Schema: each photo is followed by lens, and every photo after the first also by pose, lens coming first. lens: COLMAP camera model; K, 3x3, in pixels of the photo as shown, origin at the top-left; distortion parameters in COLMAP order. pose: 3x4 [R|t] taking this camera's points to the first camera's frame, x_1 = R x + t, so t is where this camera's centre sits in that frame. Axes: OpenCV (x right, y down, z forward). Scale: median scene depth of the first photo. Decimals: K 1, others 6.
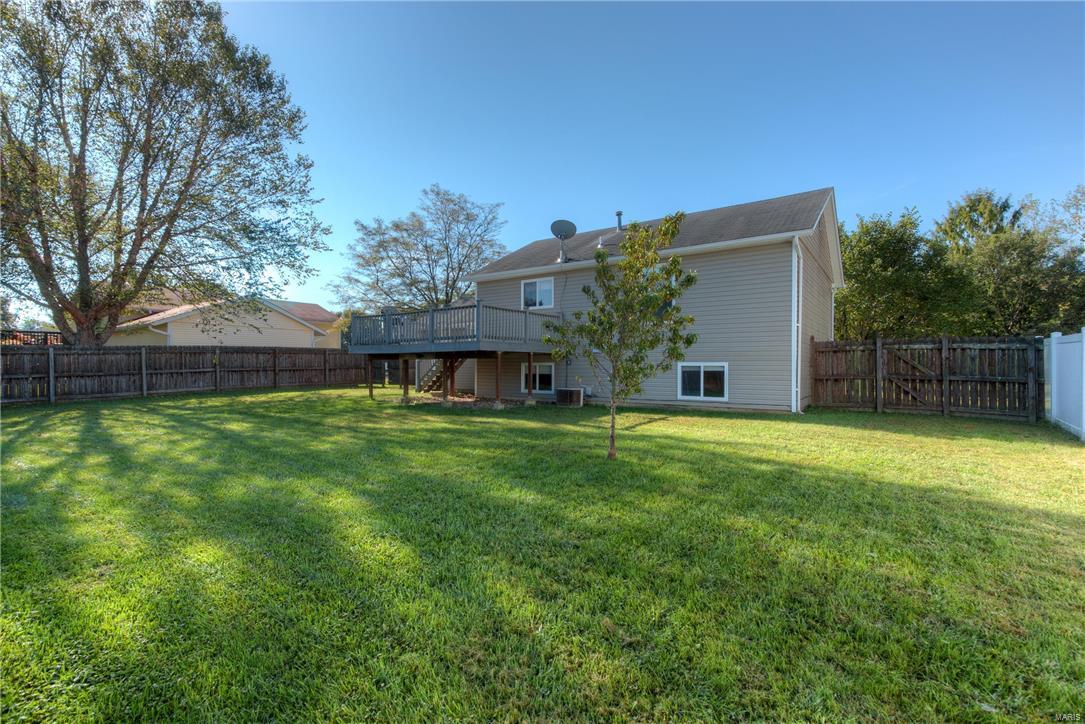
lens RADIAL K [[493.5, 0, 539.7], [0, 493.5, 364.7], [0, 0, 1]] dist [0.001741, 0.000505]
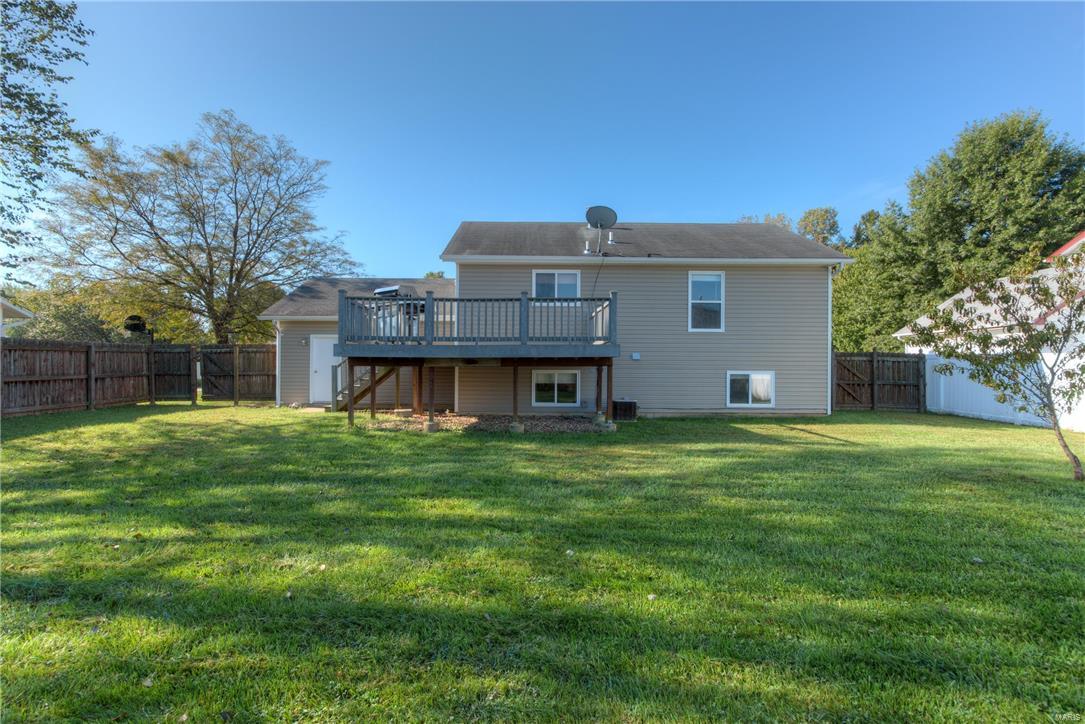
lens RADIAL K [[493.5, 0, 539.7], [0, 493.5, 364.7], [0, 0, 1]] dist [0.001741, 0.000505]
pose [[0.807520, 0.006338, 0.589806, -0.538572], [-0.003045, 0.999974, -0.006576, -0.007810], [-0.589832, 0.003515, 0.807518, 0.352167]]
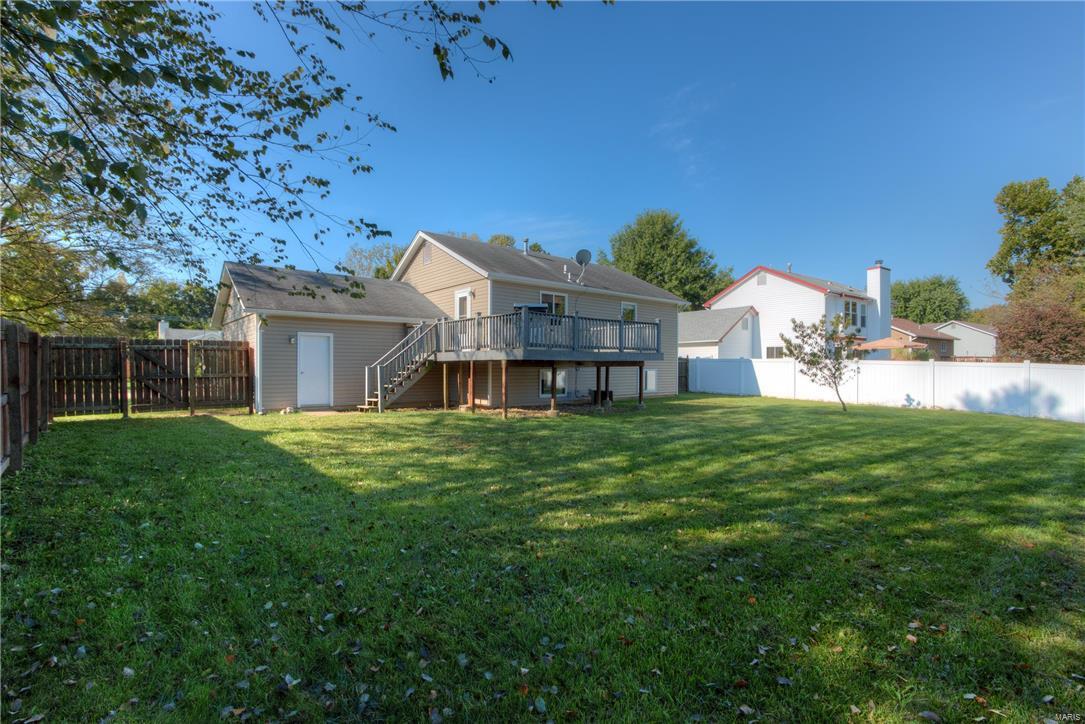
lens RADIAL K [[493.5, 0, 539.7], [0, 493.5, 364.7], [0, 0, 1]] dist [0.001741, 0.000505]
pose [[0.244796, 0.002980, 0.969570, -1.105627], [-0.000047, 0.999995, -0.003061, -0.010987], [-0.969575, 0.000704, 0.244795, 0.788870]]
